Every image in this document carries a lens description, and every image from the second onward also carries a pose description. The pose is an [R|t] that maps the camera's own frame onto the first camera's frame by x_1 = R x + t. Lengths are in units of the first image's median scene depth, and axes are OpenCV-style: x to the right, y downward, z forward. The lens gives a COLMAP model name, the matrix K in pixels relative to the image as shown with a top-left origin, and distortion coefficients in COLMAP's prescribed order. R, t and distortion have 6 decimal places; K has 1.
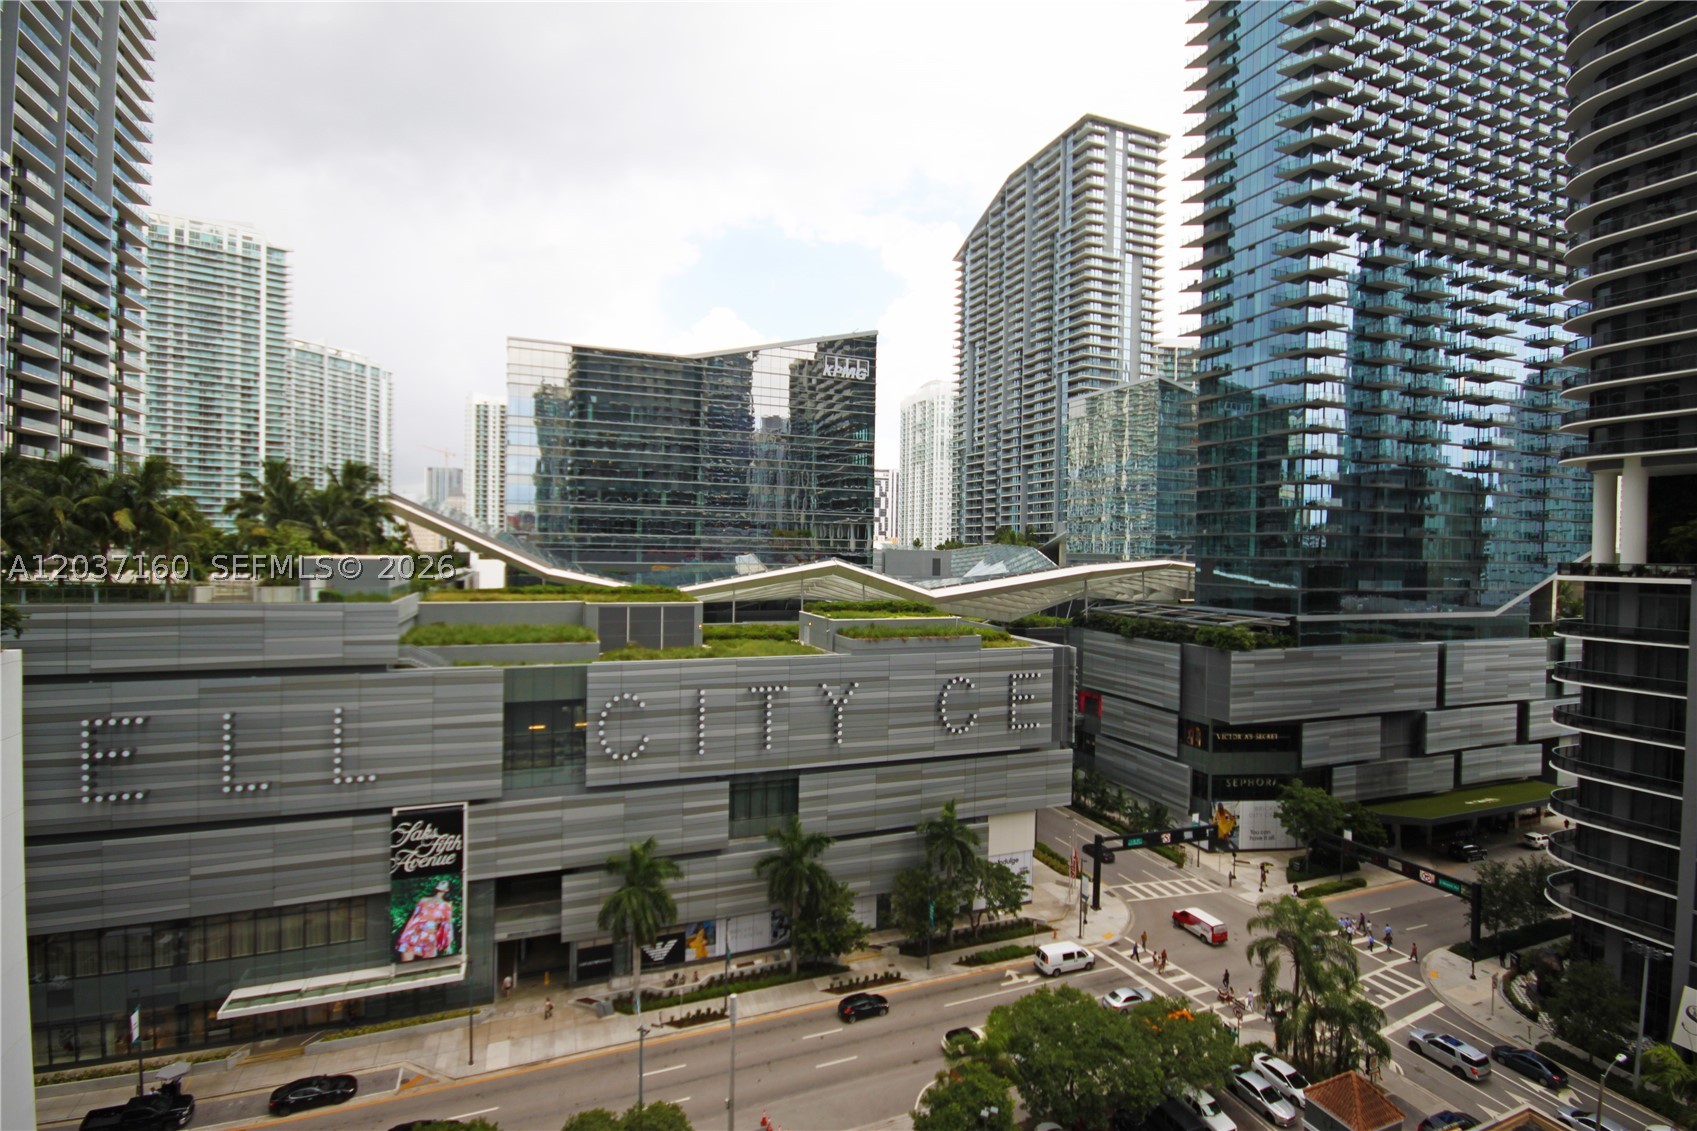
lens RADIAL K [[773.2, 0, 848.6], [0, 773.2, 562.3], [0, 0, 1]] dist [0.019196, -0.017764]
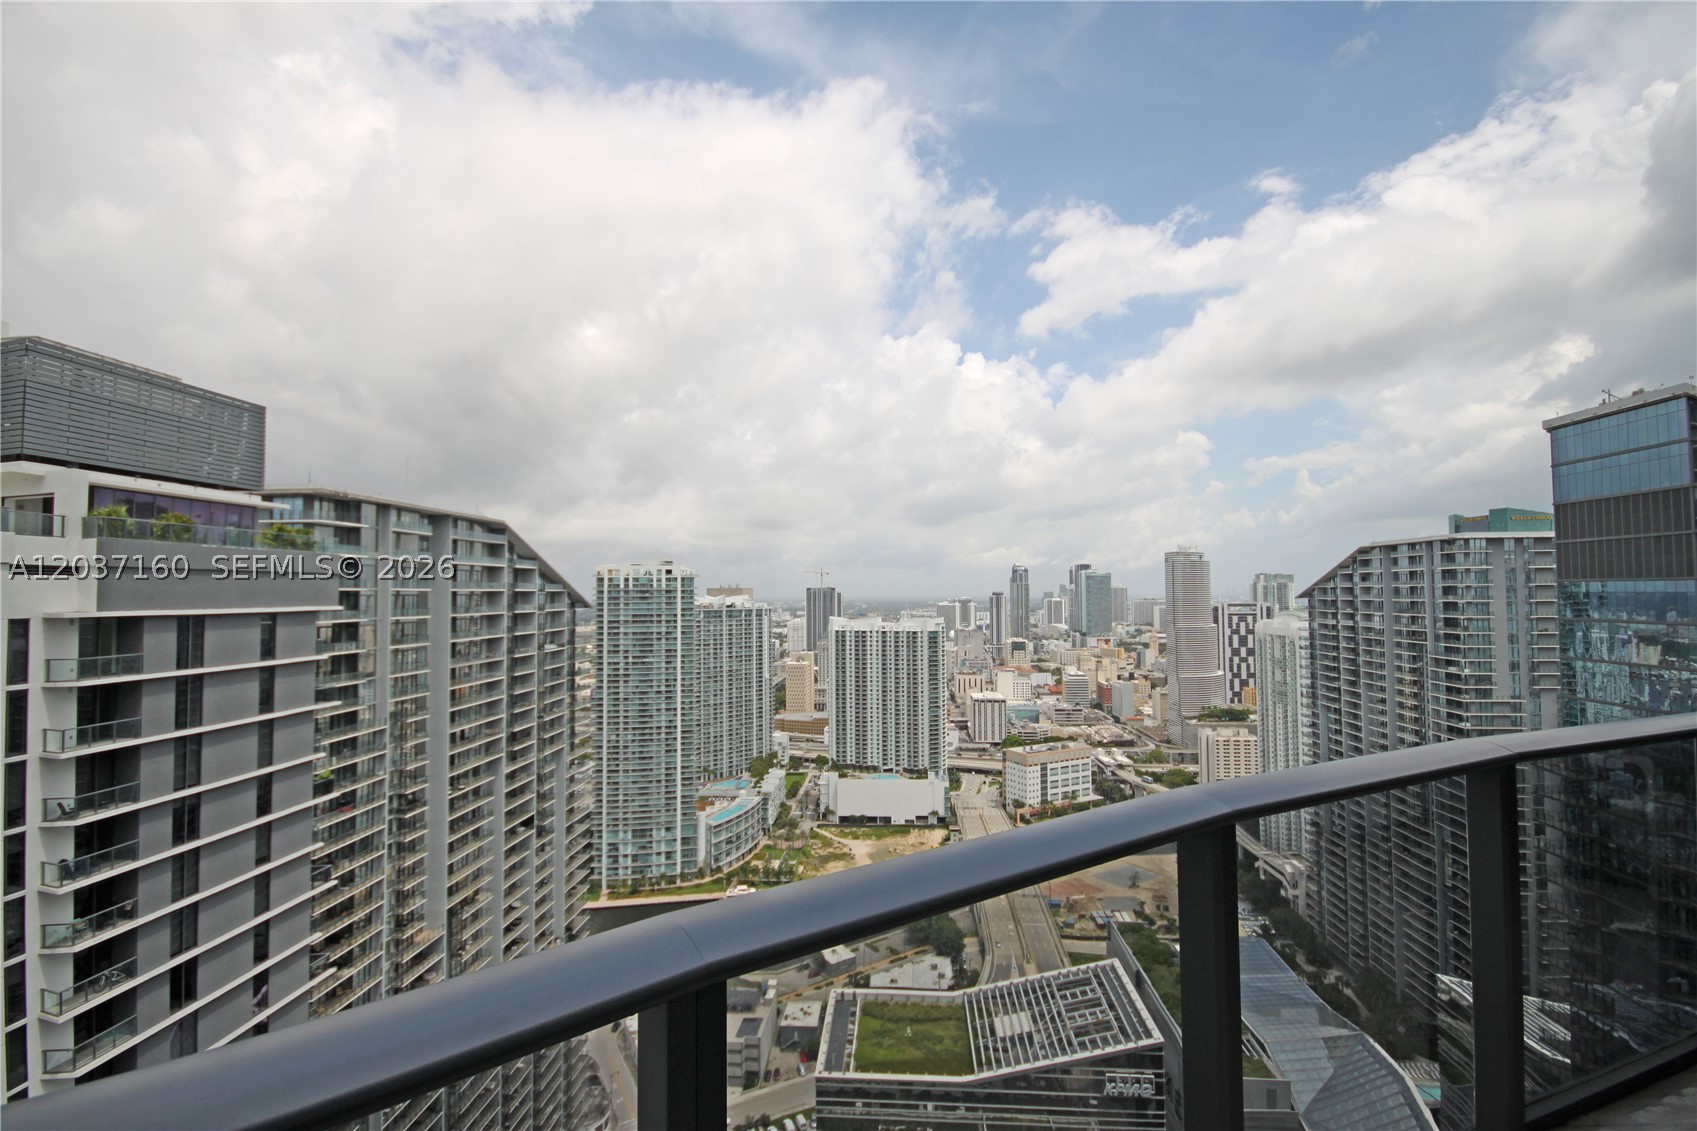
lens RADIAL K [[778.3, 0, 853.1], [0, 778.3, 560.3], [0, 0, 1]] dist [-0.016259, 0.018537]
pose [[0.902505, -0.038486, -0.428955, 0.053831], [0.014391, 0.998138, -0.059276, -0.360118], [0.430438, 0.047324, 0.901379, -0.030202]]
